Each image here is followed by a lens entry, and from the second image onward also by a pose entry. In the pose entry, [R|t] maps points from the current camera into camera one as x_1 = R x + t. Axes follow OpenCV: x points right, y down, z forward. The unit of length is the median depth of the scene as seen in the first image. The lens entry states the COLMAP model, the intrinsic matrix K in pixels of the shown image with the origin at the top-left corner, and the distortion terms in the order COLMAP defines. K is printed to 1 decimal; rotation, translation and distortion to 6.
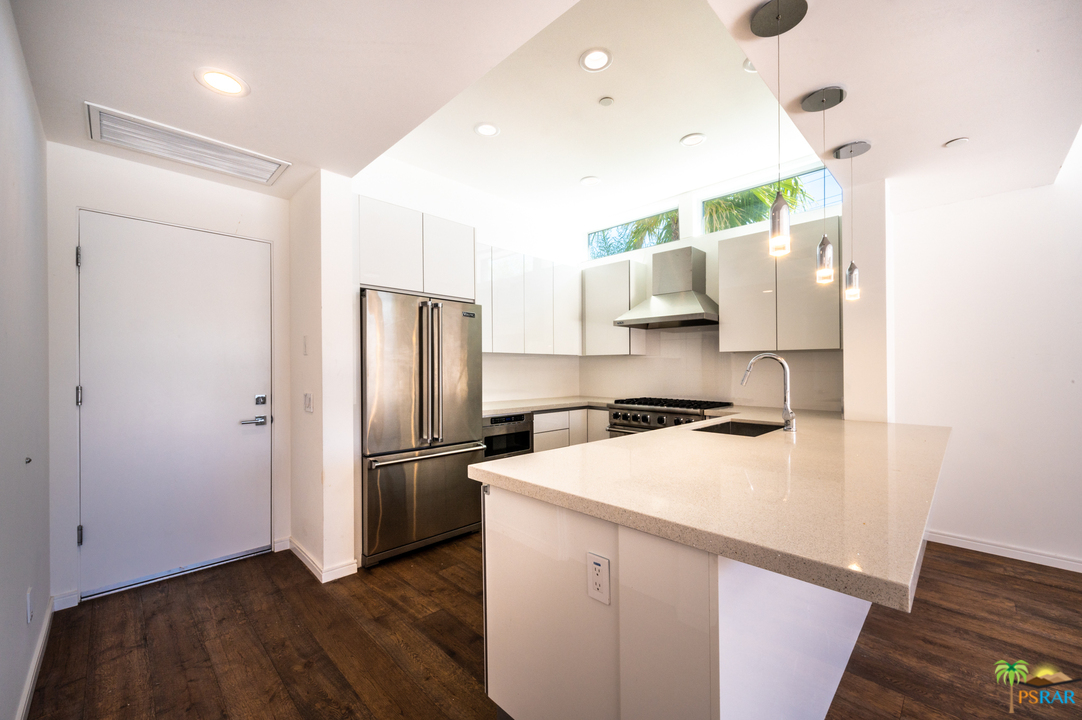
lens RADIAL K [[442.1, 0, 536.4], [0, 442.1, 364.2], [0, 0, 1]] dist [0.000701, -0.000149]
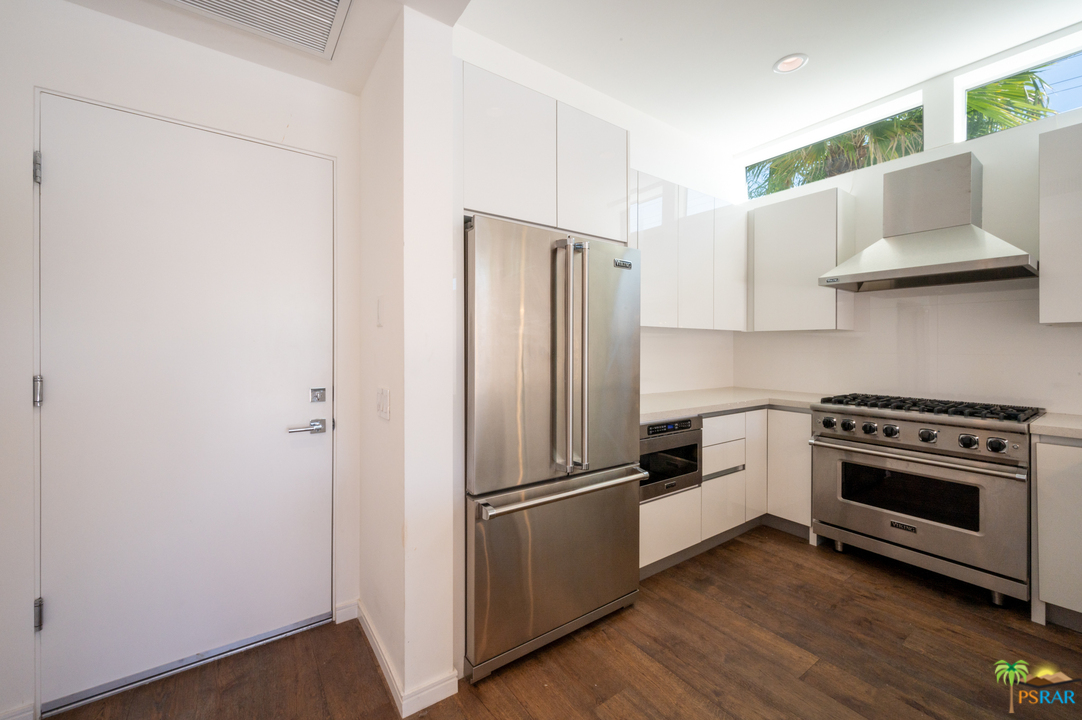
lens RADIAL K [[442.1, 0, 534.9], [0, 442.1, 342.2], [0, 0, 1]] dist [0.000701, -0.000149]
pose [[0.985808, 0.004261, -0.167823, -0.187615], [-0.004398, 0.999990, -0.000446, -0.000267], [0.167819, 0.001178, 0.985817, 0.393961]]
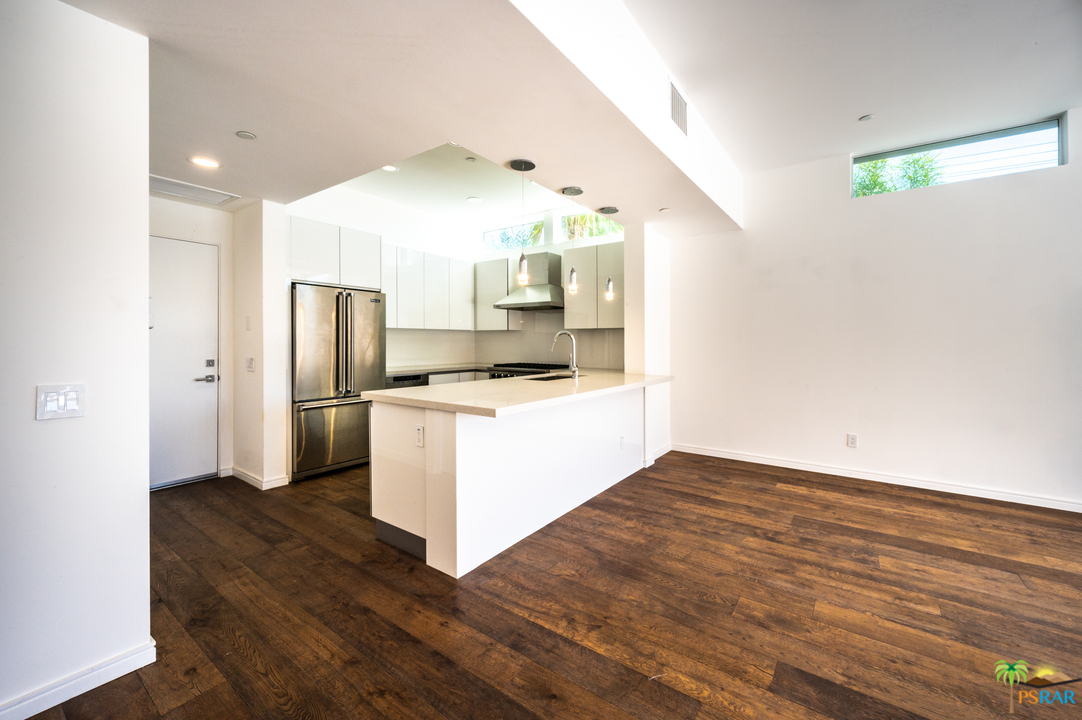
lens RADIAL K [[442.1, 0, 542.2], [0, 442.1, 337.5], [0, 0, 1]] dist [0.000701, -0.000149]
pose [[0.986578, 0.004004, 0.163244, 0.146527], [-0.004068, 0.999992, 0.000057, -0.000699], [-0.163242, -0.000720, 0.986586, -0.476822]]
